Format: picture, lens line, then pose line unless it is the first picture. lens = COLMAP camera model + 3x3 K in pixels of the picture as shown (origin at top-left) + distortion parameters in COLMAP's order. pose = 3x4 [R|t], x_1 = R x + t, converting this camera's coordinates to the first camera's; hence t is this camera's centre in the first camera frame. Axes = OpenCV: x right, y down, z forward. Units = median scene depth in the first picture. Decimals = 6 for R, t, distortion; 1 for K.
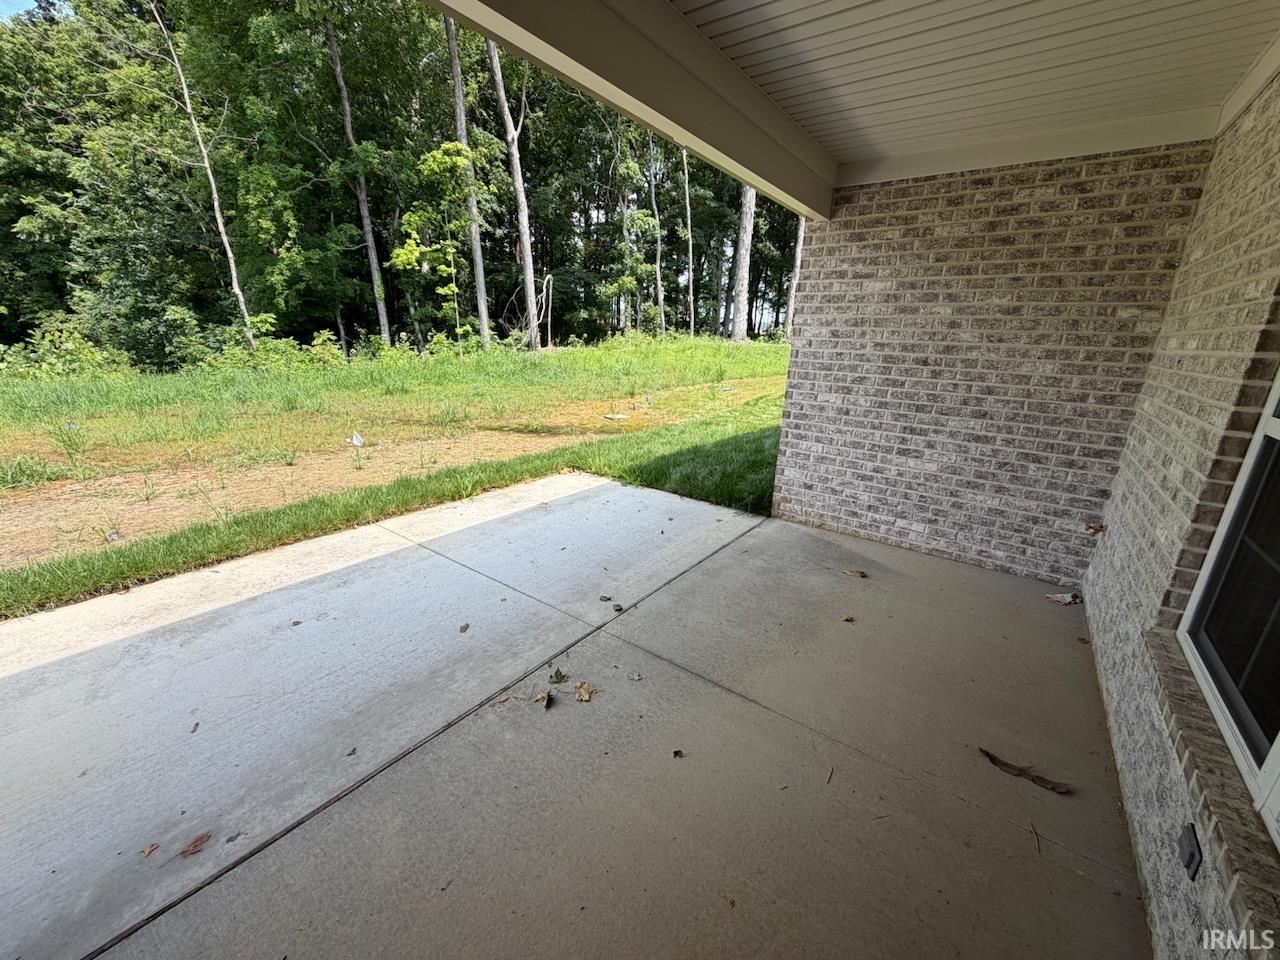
lens RADIAL K [[507.5, 0, 627.5], [0, 507.5, 476.0], [0, 0, 1]] dist [-0.001908, 0.000148]
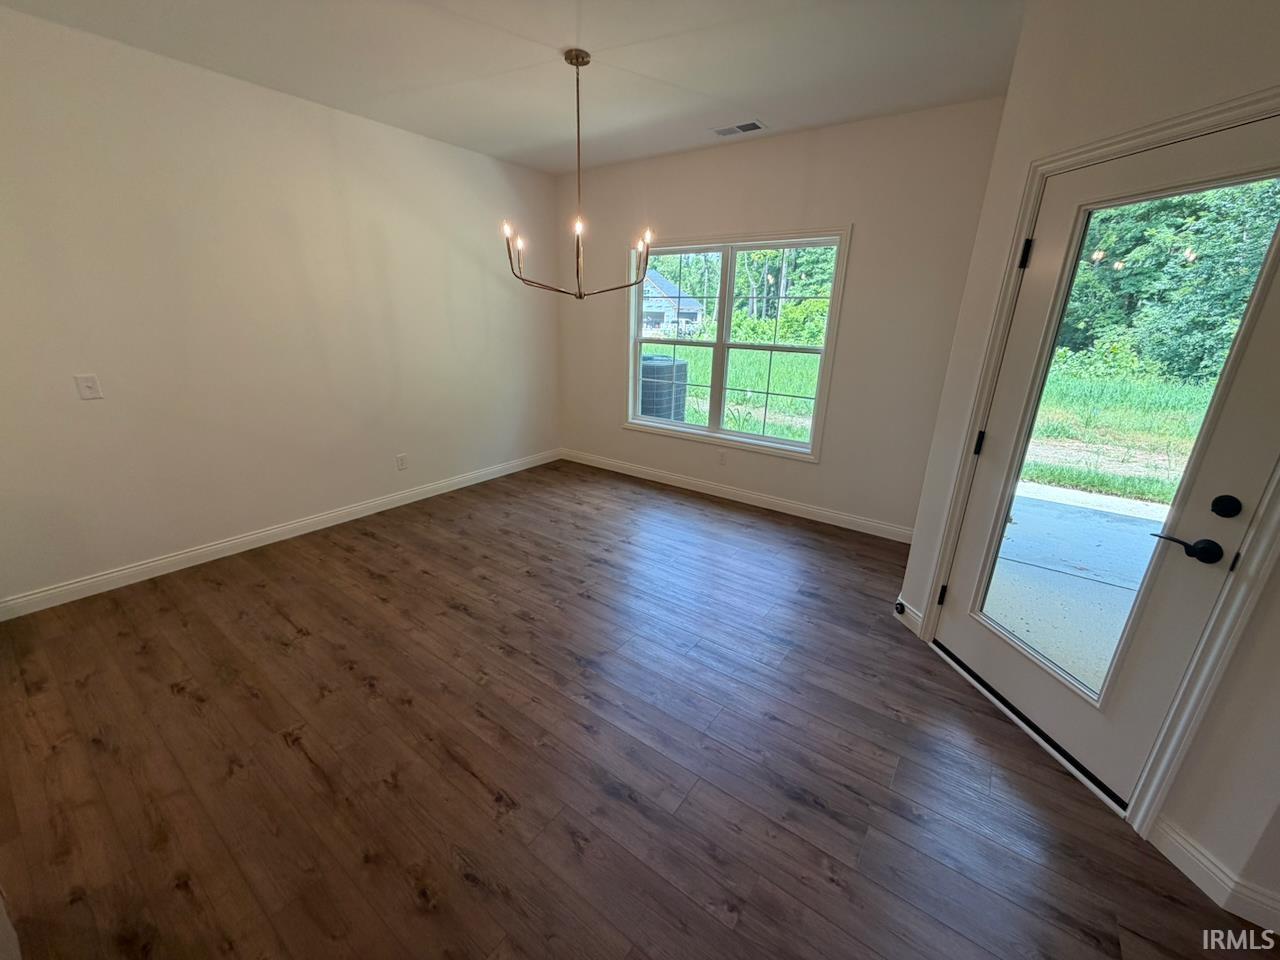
lens RADIAL K [[507.5, 0, 632.6], [0, 507.5, 489.4], [0, 0, 1]] dist [-0.001908, 0.000148]
pose [[0.015701, 0.293329, -0.955883, 0.092128], [-0.293091, 0.915357, 0.276079, 0.029807], [0.955956, 0.275826, 0.100344, -0.097125]]
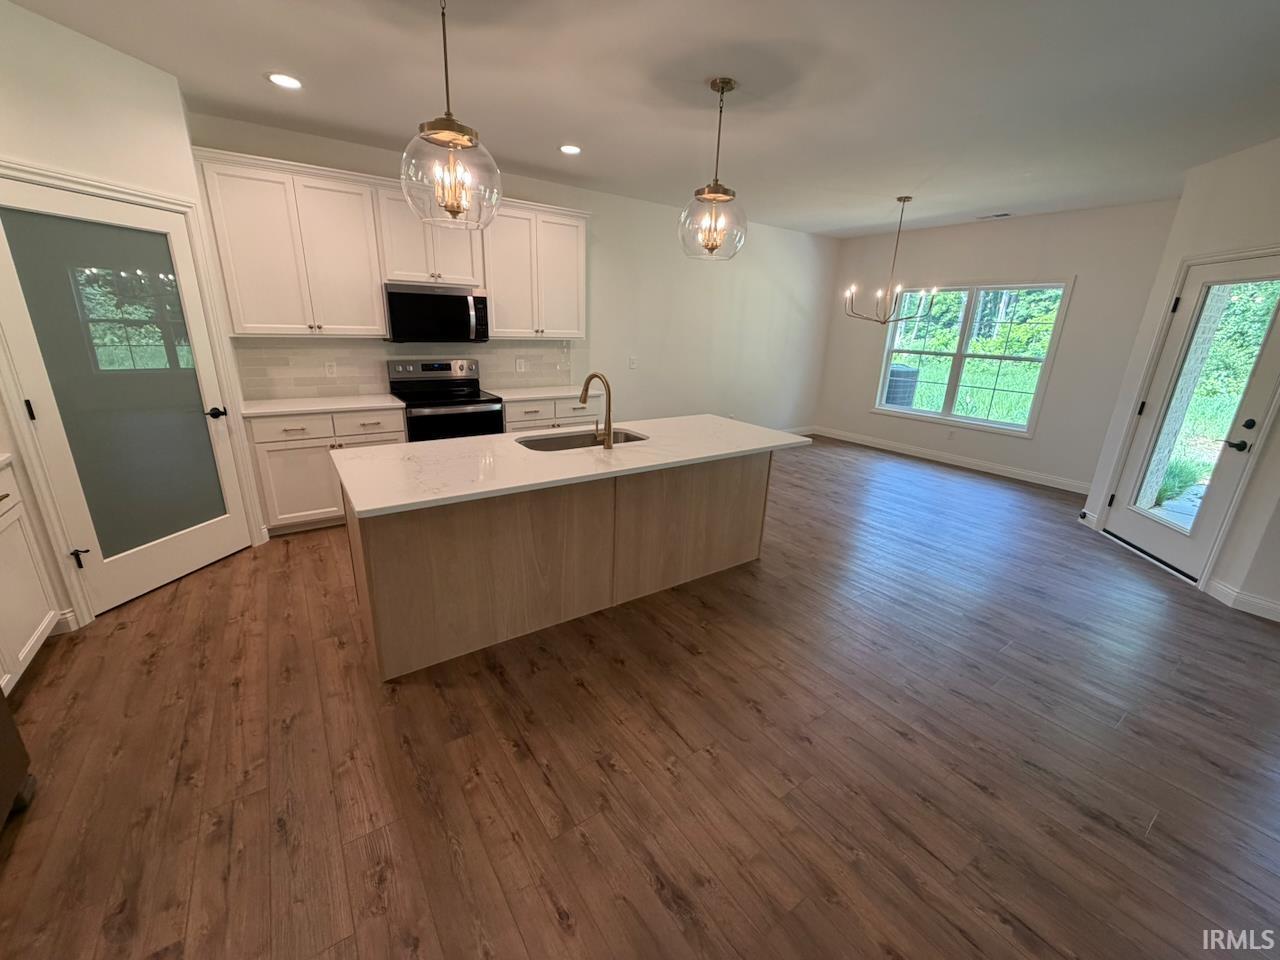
lens RADIAL K [[507.5, 0, 637.3], [0, 507.5, 487.4], [0, 0, 1]] dist [-0.001908, 0.000148]
pose [[-0.304930, 0.248257, -0.919449, 0.249448], [-0.304517, 0.889331, 0.341116, 0.051128], [0.902379, 0.384004, -0.195585, -0.148231]]
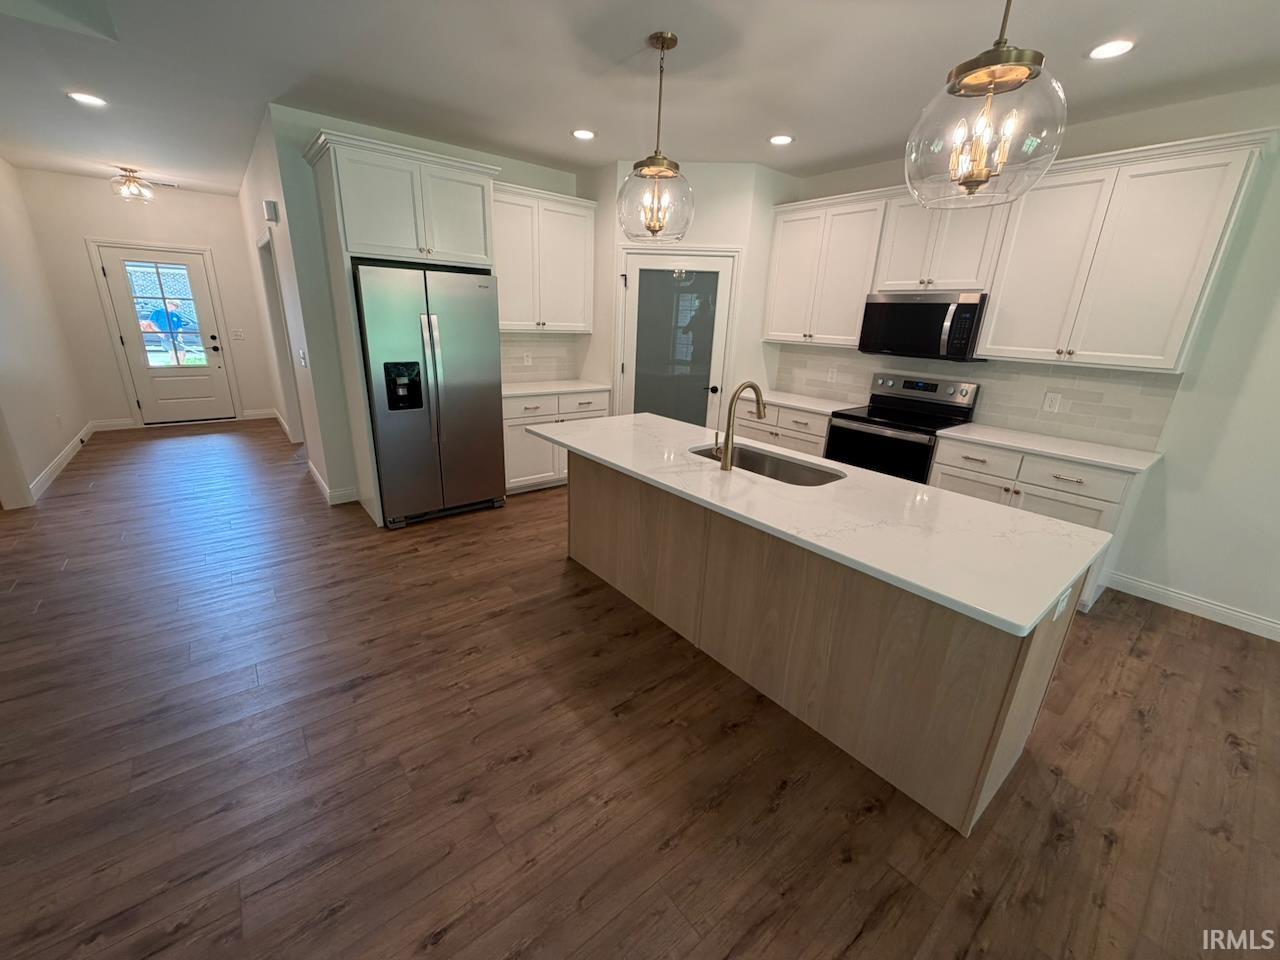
lens RADIAL K [[507.5, 0, 641.8], [0, 507.5, 490.2], [0, 0, 1]] dist [-0.001908, 0.000148]
pose [[-0.968798, -0.148384, 0.198526, 0.106831], [-0.006821, 0.816645, 0.577100, 0.025036], [-0.247758, 0.557740, -0.792176, -0.080874]]
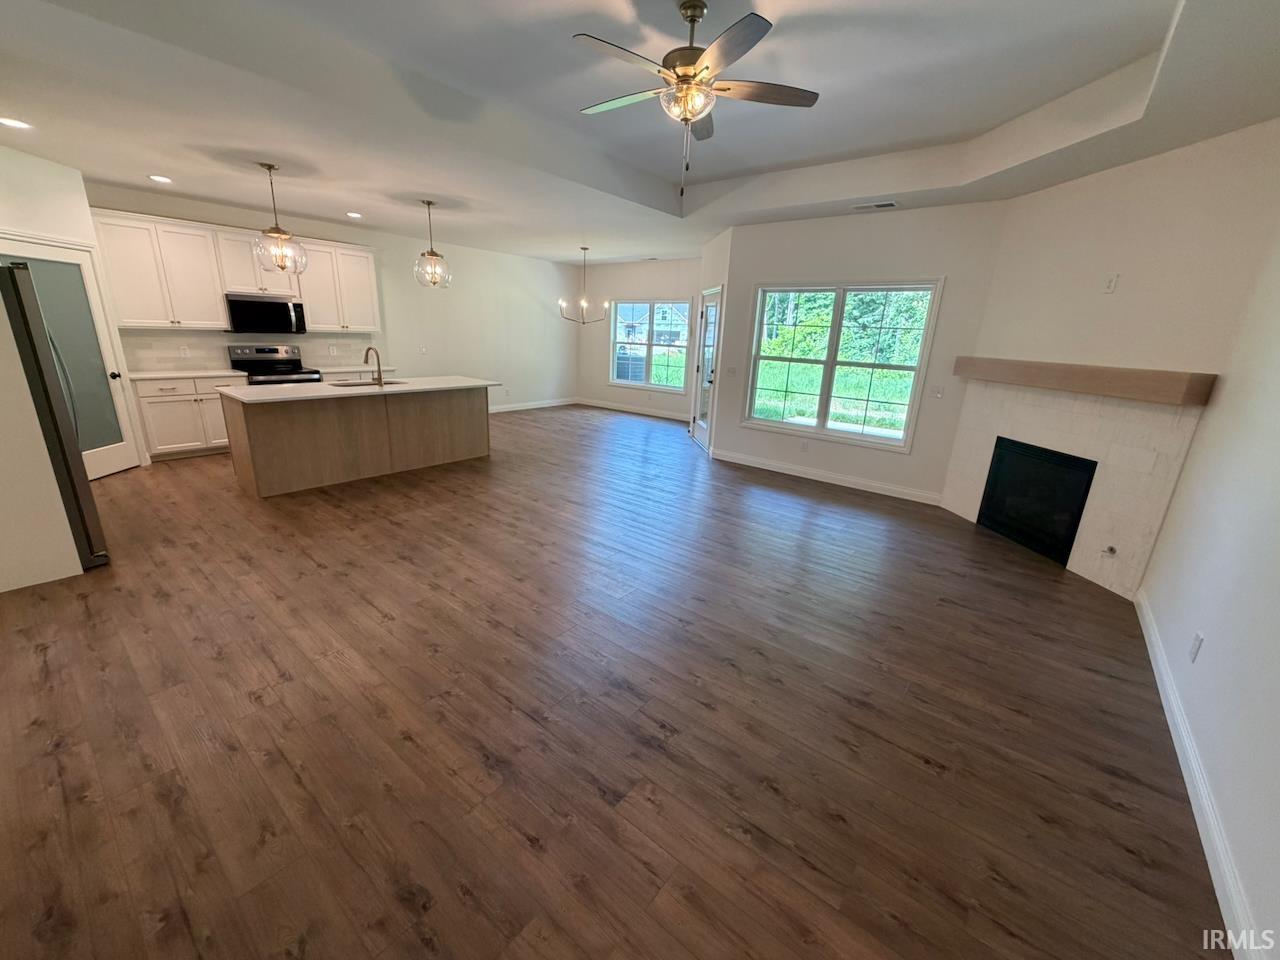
lens RADIAL K [[507.5, 0, 640.3], [0, 507.5, 484.4], [0, 0, 1]] dist [-0.001908, 0.000148]
pose [[-0.021369, 0.254324, -0.966883, 0.400111], [-0.313921, 0.916486, 0.248006, 0.028228], [0.949209, 0.308825, 0.060254, -0.050721]]
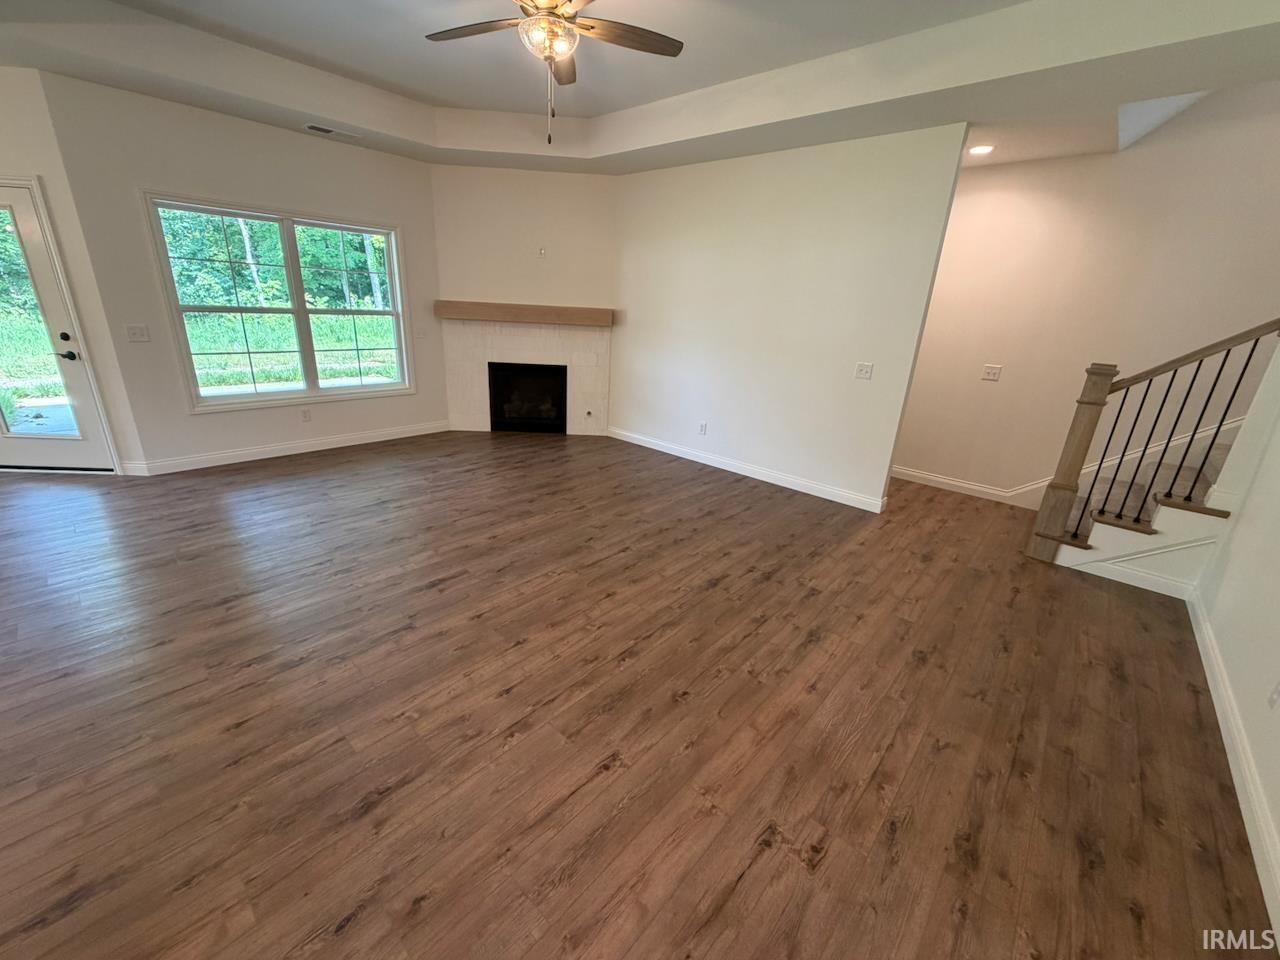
lens RADIAL K [[507.5, 0, 628.8], [0, 507.5, 484.0], [0, 0, 1]] dist [-0.001908, 0.000148]
pose [[0.996192, 0.040590, -0.077157, 0.273346], [-0.035730, 0.997351, 0.063366, 0.066393], [0.079525, -0.060368, 0.995003, -0.195353]]
